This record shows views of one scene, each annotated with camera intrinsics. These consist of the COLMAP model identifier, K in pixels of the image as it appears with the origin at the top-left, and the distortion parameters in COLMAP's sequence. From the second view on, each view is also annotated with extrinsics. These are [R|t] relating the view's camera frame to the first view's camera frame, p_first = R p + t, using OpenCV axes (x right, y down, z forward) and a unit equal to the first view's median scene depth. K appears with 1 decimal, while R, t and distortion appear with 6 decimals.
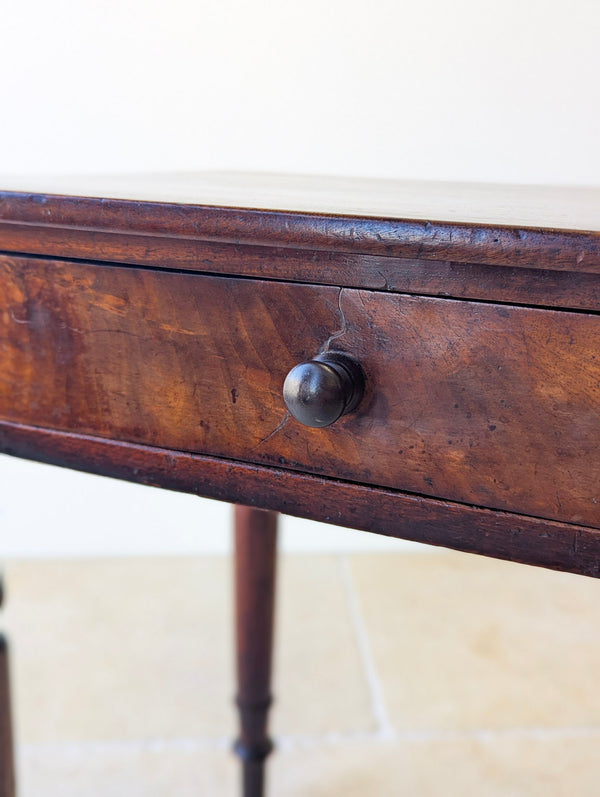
lens RADIAL K [[864.3, 0, 332.6], [0, 864.3, 372.3], [0, 0, 1]] dist [0.043434, -0.029380]
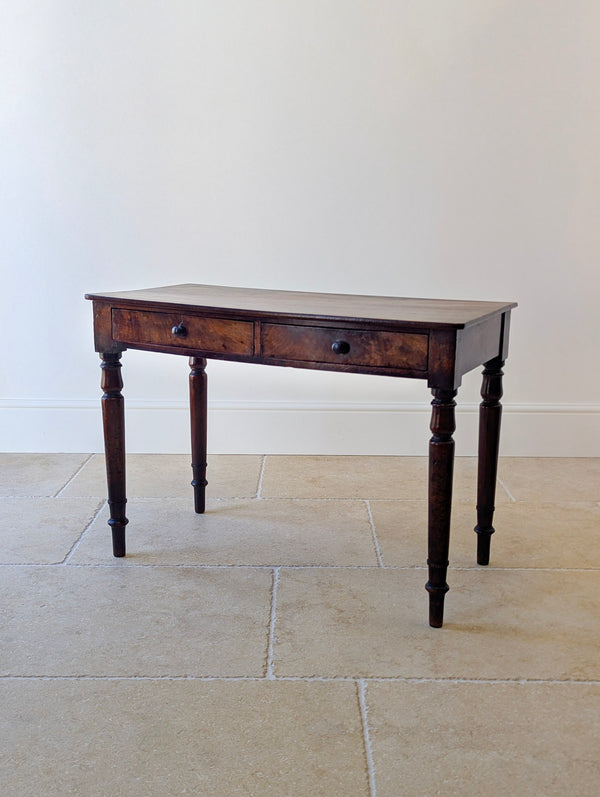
lens RADIAL K [[884.4, 0, 298.8], [0, 884.4, 412.6], [0, 0, 1]] dist [0.076453, -0.021814]
pose [[0.993864, 0.004915, -0.110500, 1.402803], [-0.007328, 0.999743, -0.021448, 0.661489], [0.110366, 0.022126, 0.993645, -4.697908]]
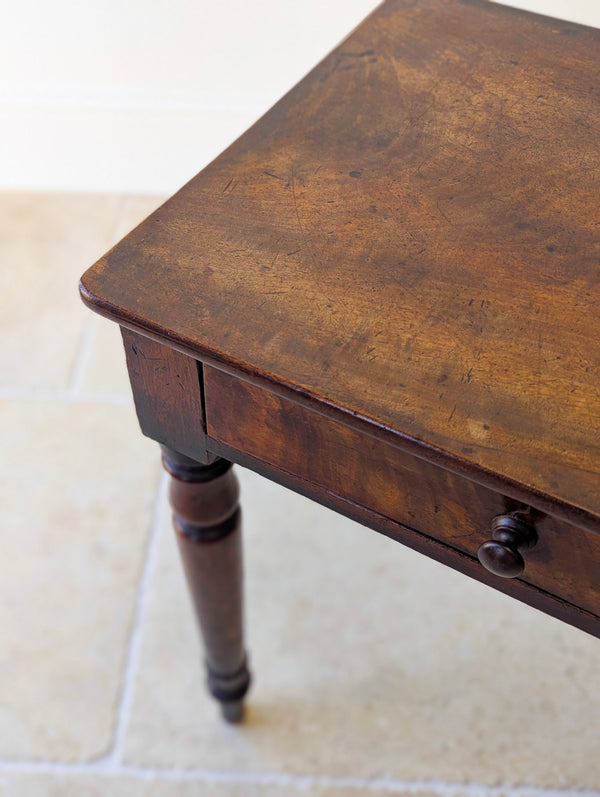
lens RADIAL K [[851.9, 0, 302.5], [0, 851.9, 400.6], [0, 0, 1]] dist [0.060918, 0.023210]
pose [[0.989683, 0.099563, -0.103024, -0.199191], [-0.022108, 0.816594, 0.576789, -0.881795], [0.141556, -0.568561, 0.810371, -0.034957]]
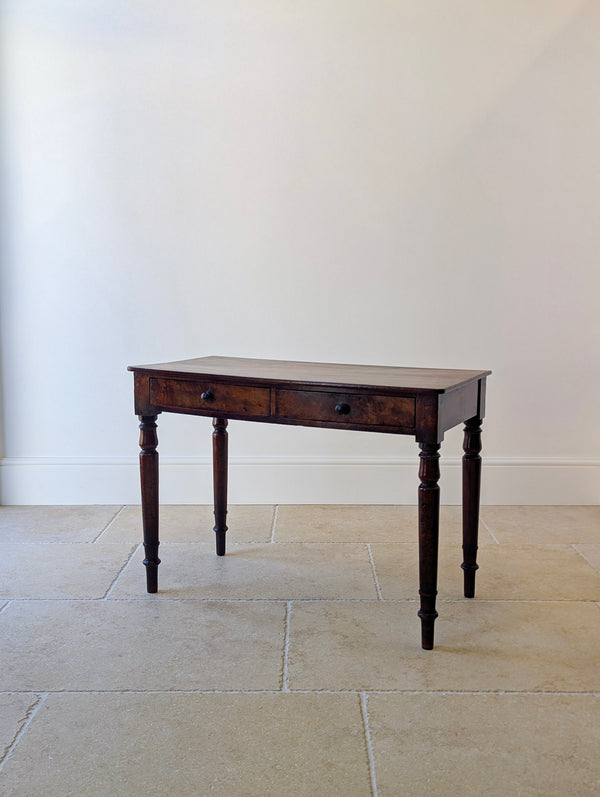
lens RADIAL K [[843.2, 0, 302.0], [0, 843.2, 392.2], [0, 0, 1]] dist [0.063845, 0.012605]
pose [[0.993413, -0.012620, -0.113889, 1.464712], [-0.000575, 0.993355, -0.115090, 0.731636], [0.114584, 0.114397, 0.986805, -5.427566]]
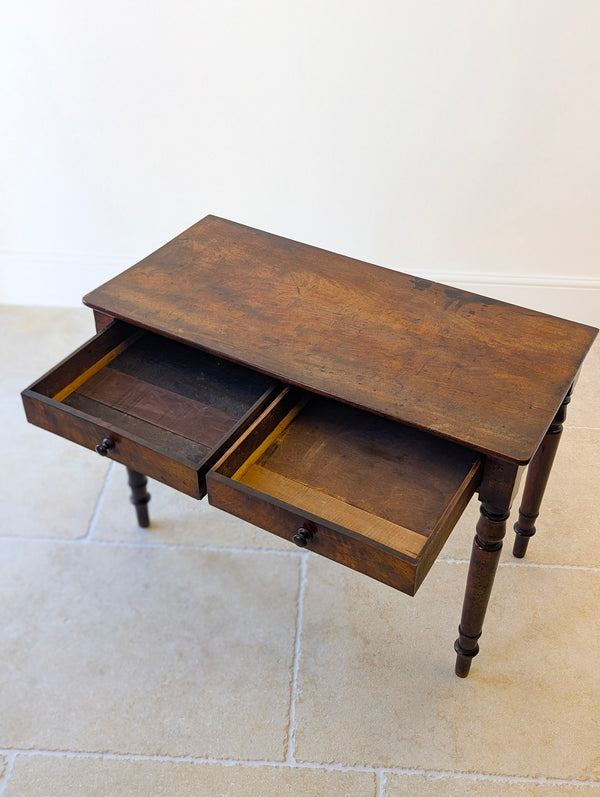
lens RADIAL K [[851.0, 0, 314.9], [0, 851.0, 399.0], [0, 0, 1]] dist [0.068863, -0.009920]
pose [[0.988453, 0.090885, -0.121244, 1.244353], [-0.033380, 0.911102, 0.410827, -1.769286], [0.147804, -0.402036, 0.903615, -3.317773]]
